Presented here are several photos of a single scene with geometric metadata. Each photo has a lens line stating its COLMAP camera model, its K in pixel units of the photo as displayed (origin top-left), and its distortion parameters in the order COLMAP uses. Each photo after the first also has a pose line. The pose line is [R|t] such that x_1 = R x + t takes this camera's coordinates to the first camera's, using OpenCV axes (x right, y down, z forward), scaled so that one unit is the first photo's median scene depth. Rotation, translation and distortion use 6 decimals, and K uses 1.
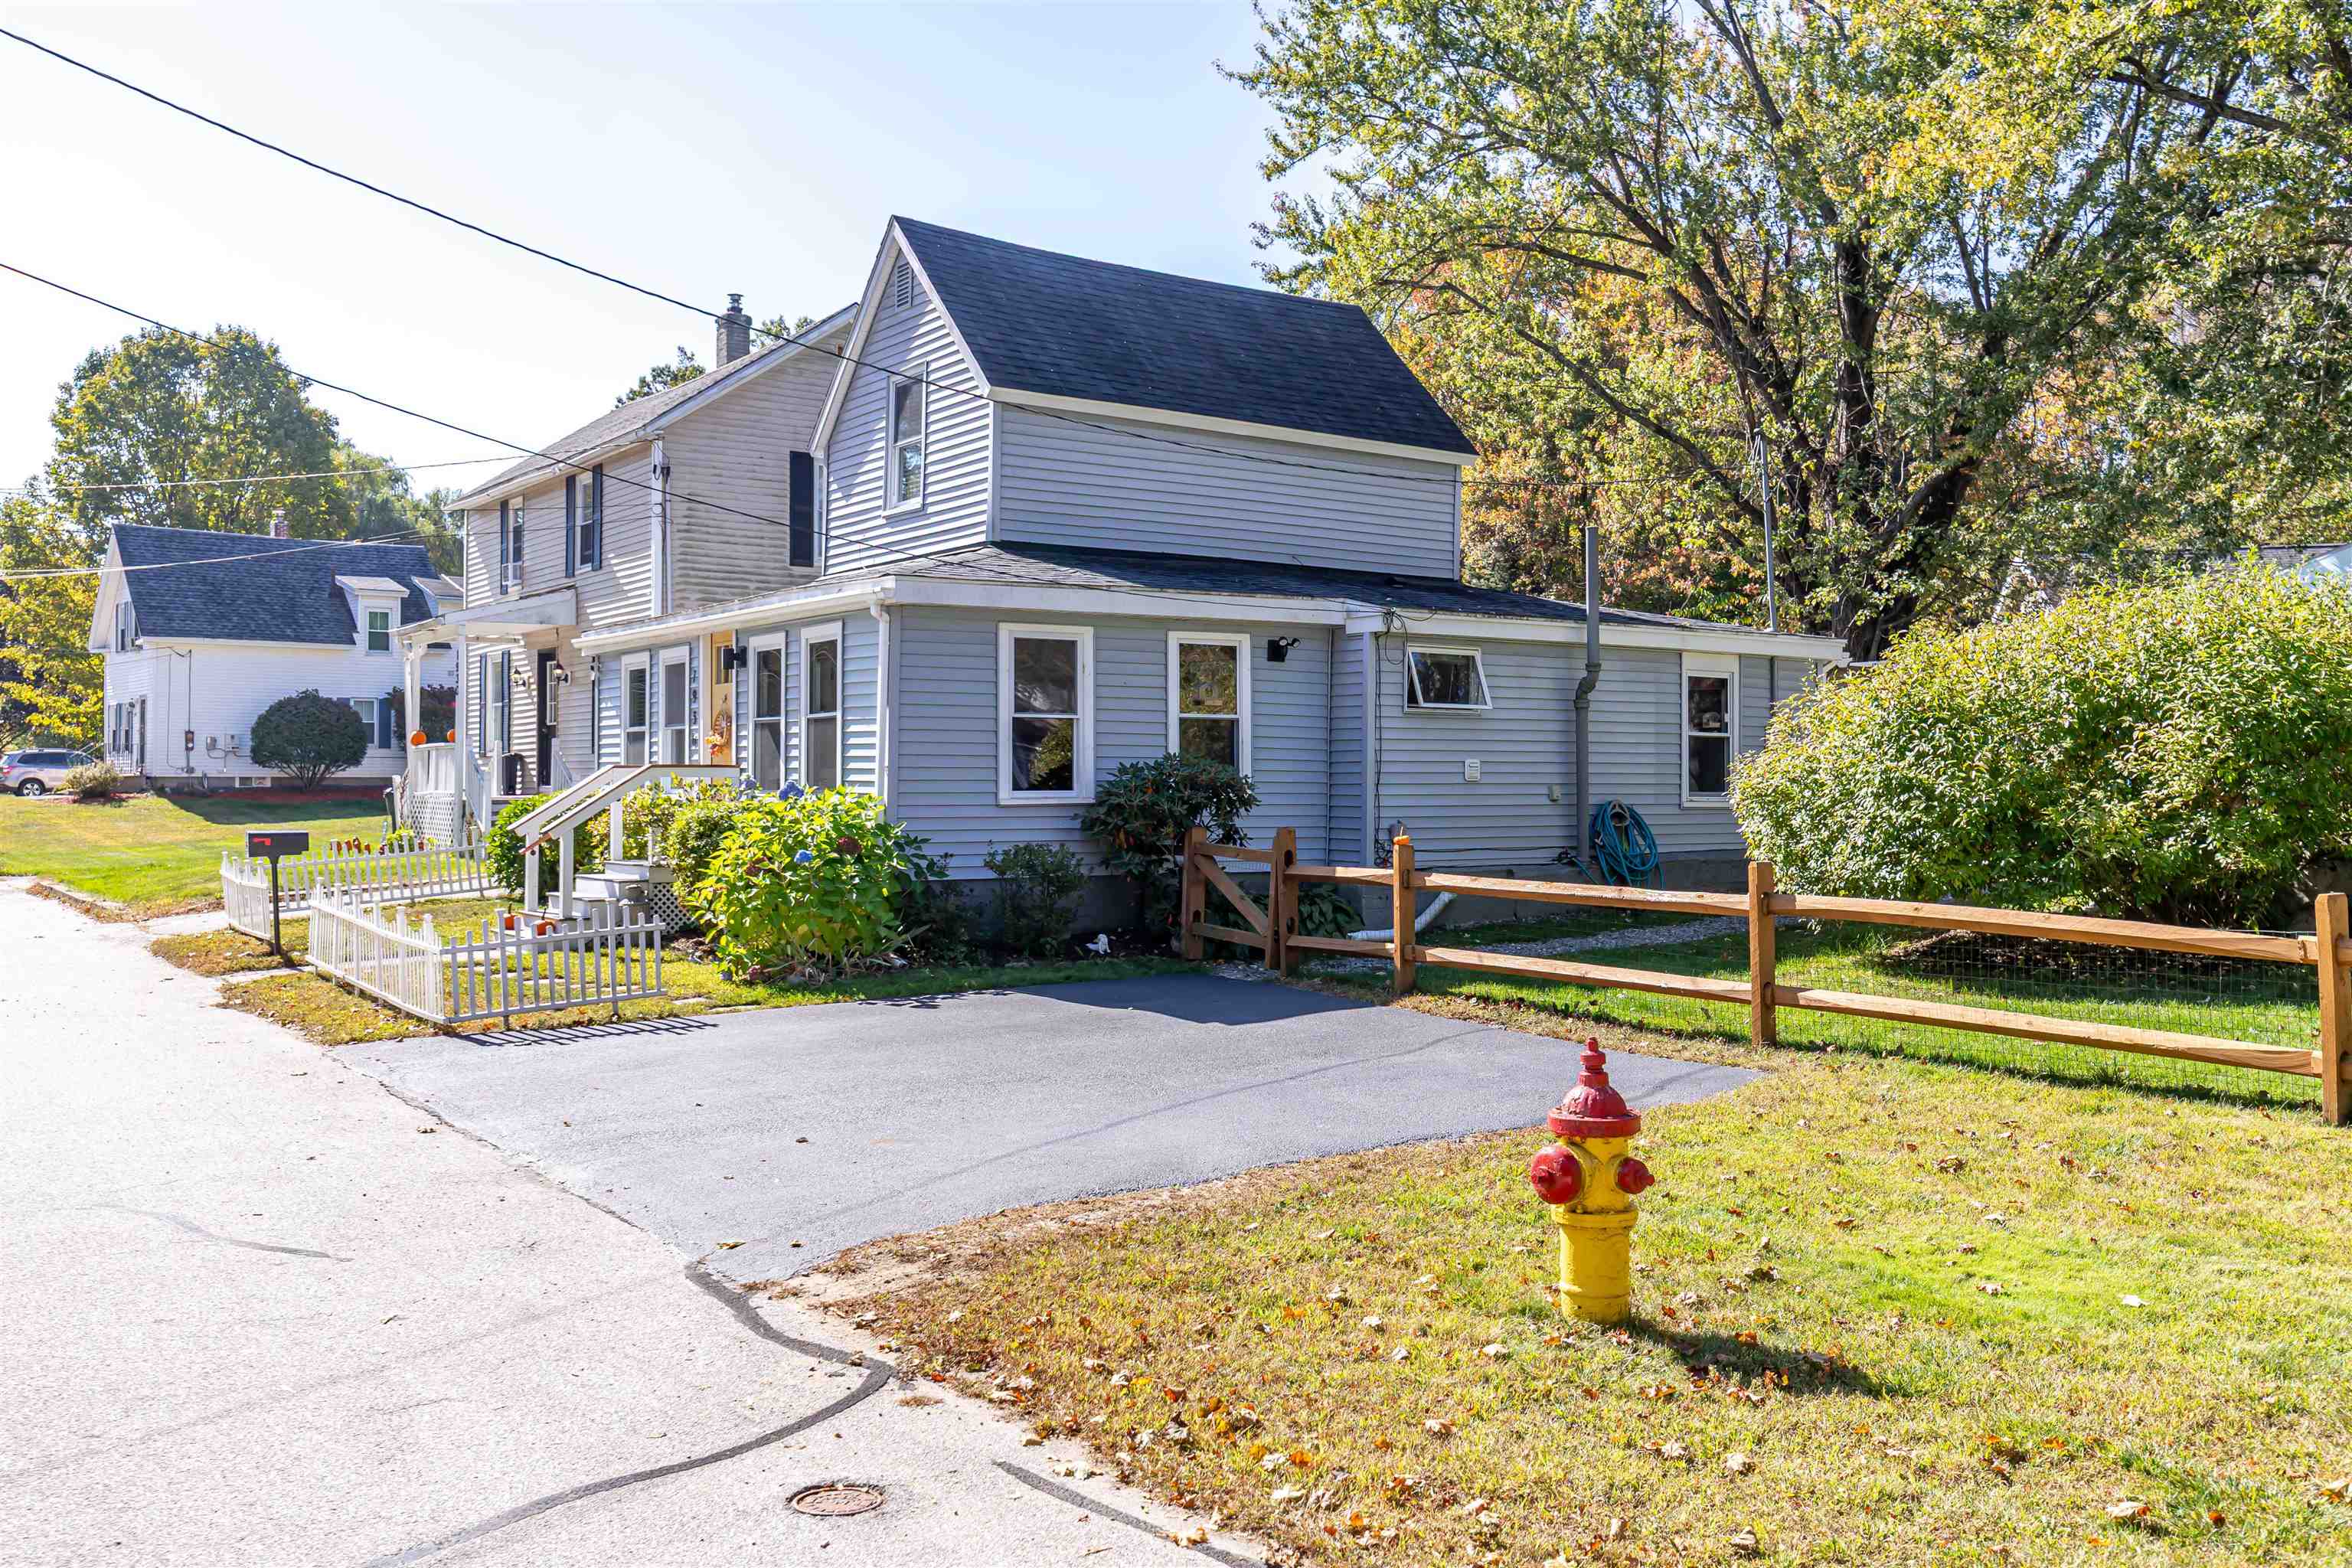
lens RADIAL K [[2016.8, 0, 1181.3], [0, 2016.8, 734.8], [0, 0, 1]] dist [-0.000413, -0.001443]
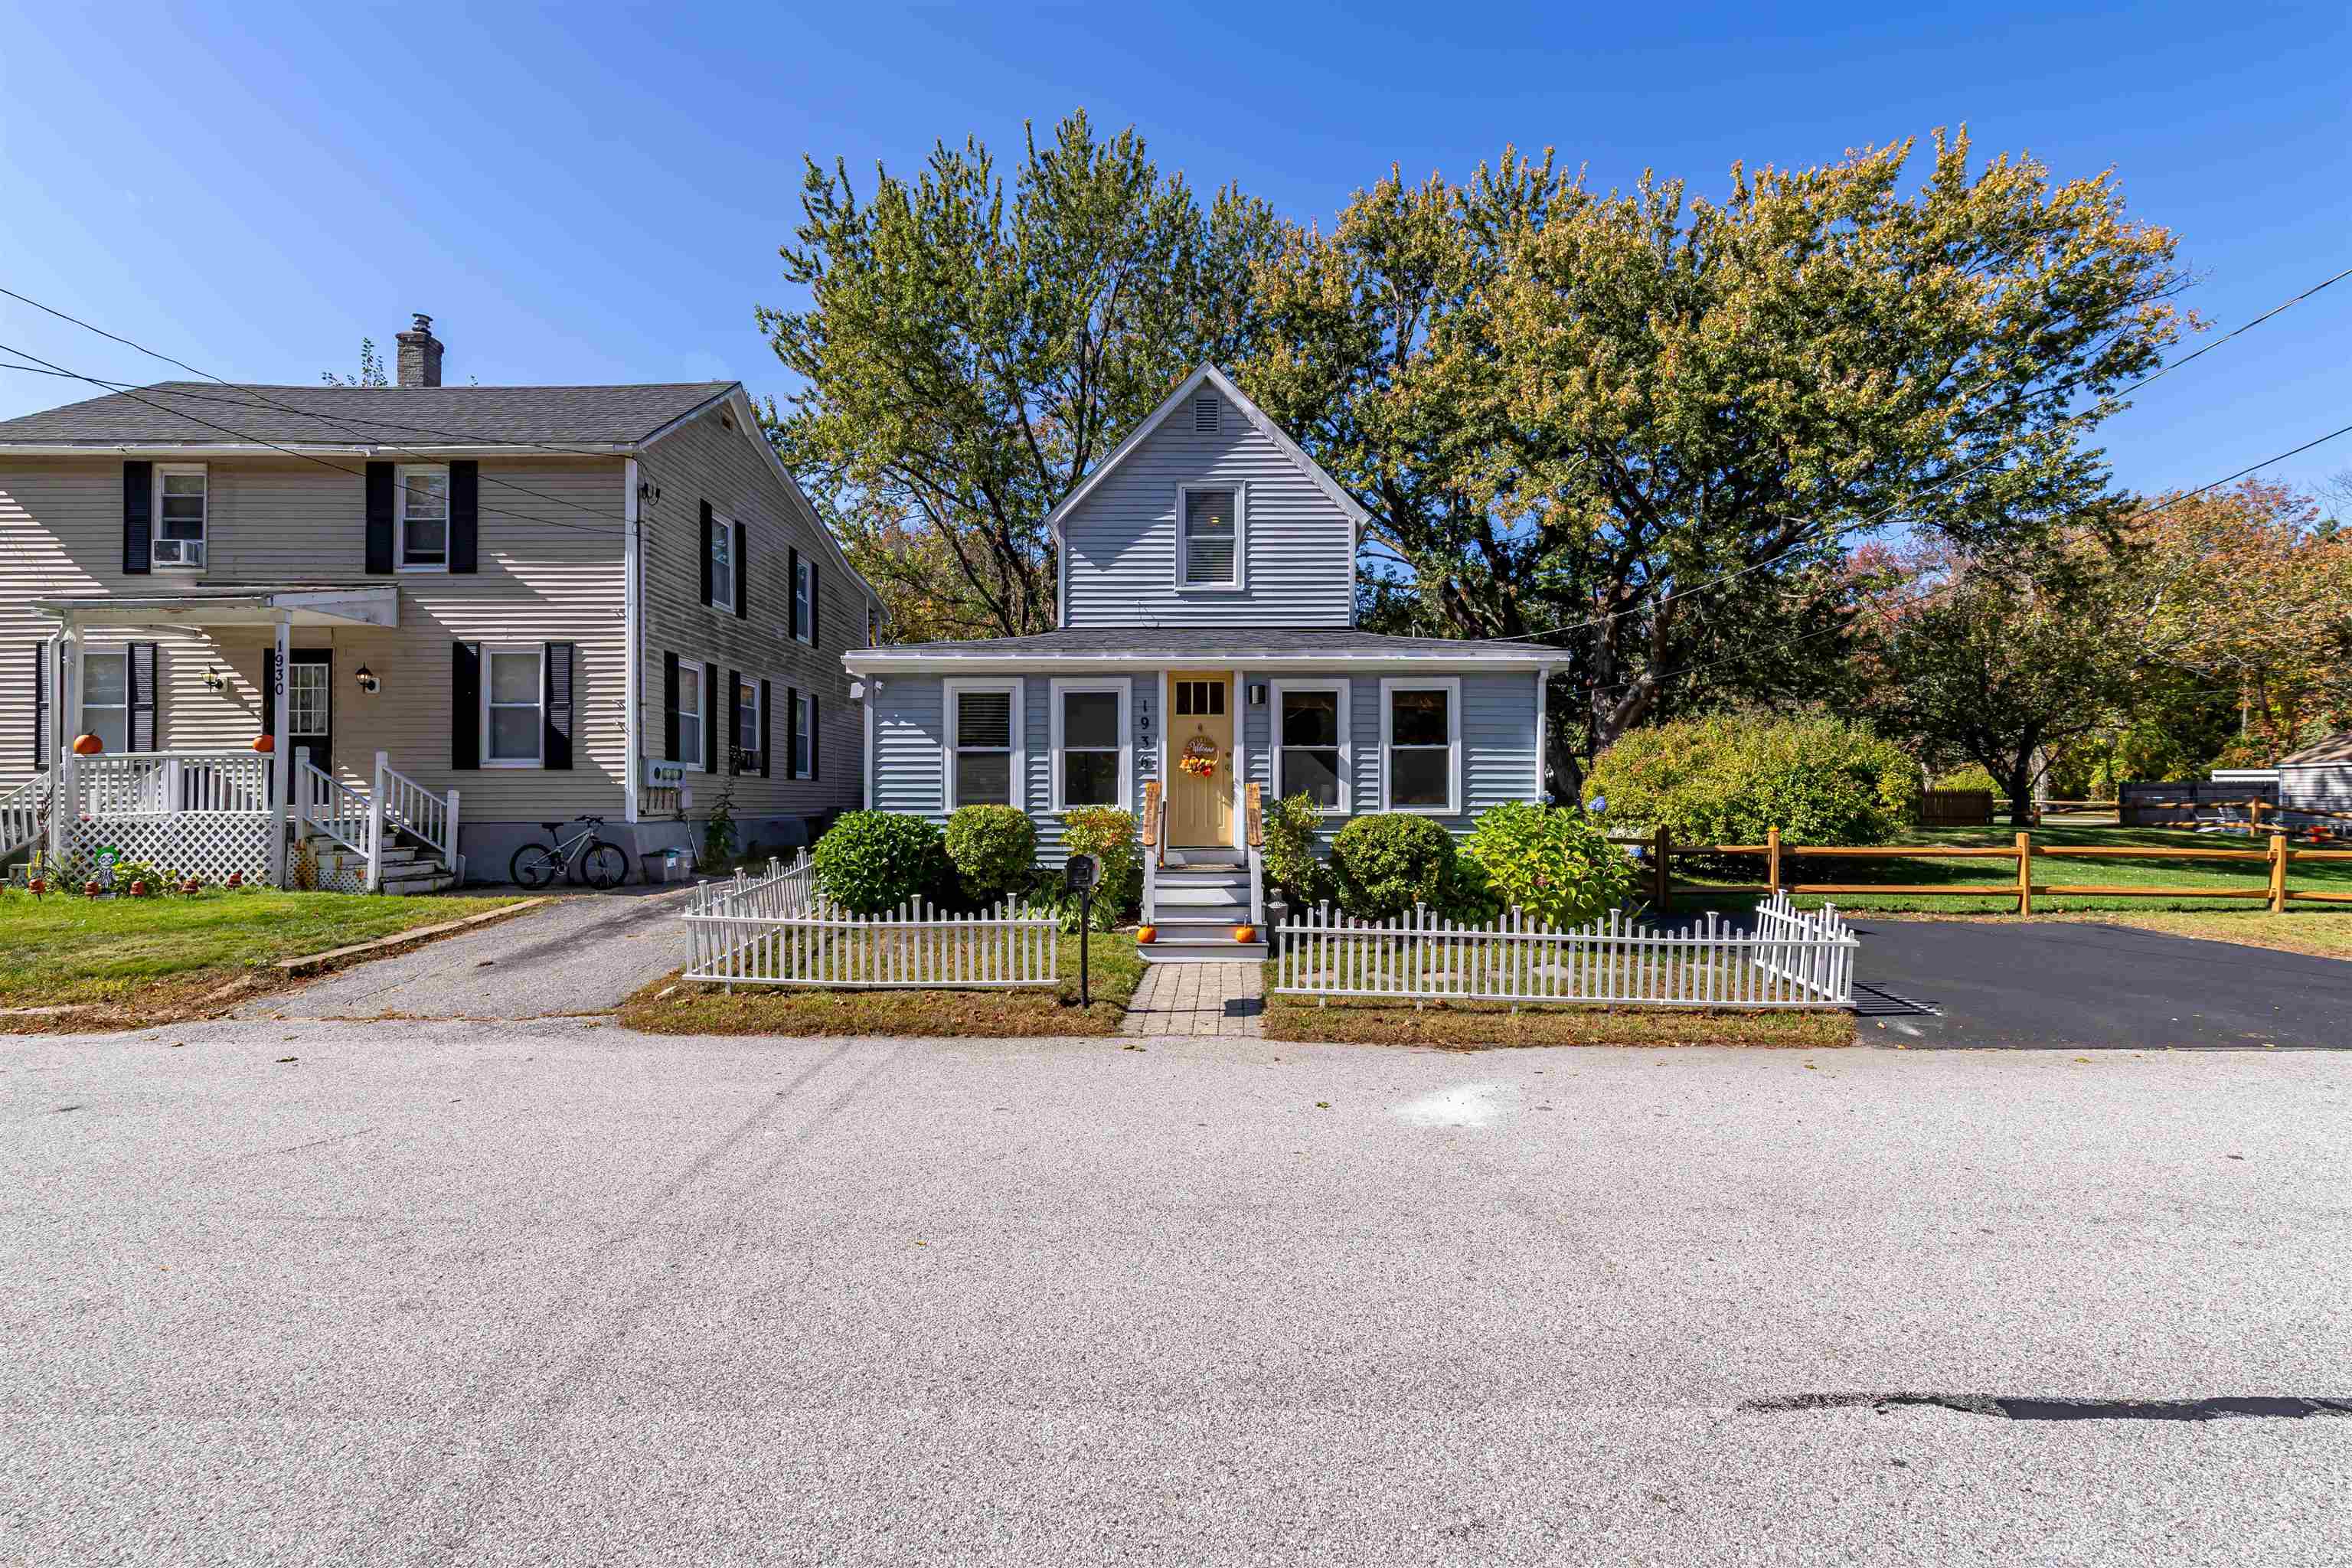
lens RADIAL K [[1017.2, 0, 1192.2], [0, 1017.2, 798.0], [0, 0, 1]] dist [0.003237, 0.000185]
pose [[0.567182, 0.001534, 0.823591, -0.710627], [-0.016880, 0.999810, 0.009763, 0.017161], [-0.823419, -0.019440, 0.567100, 0.661076]]
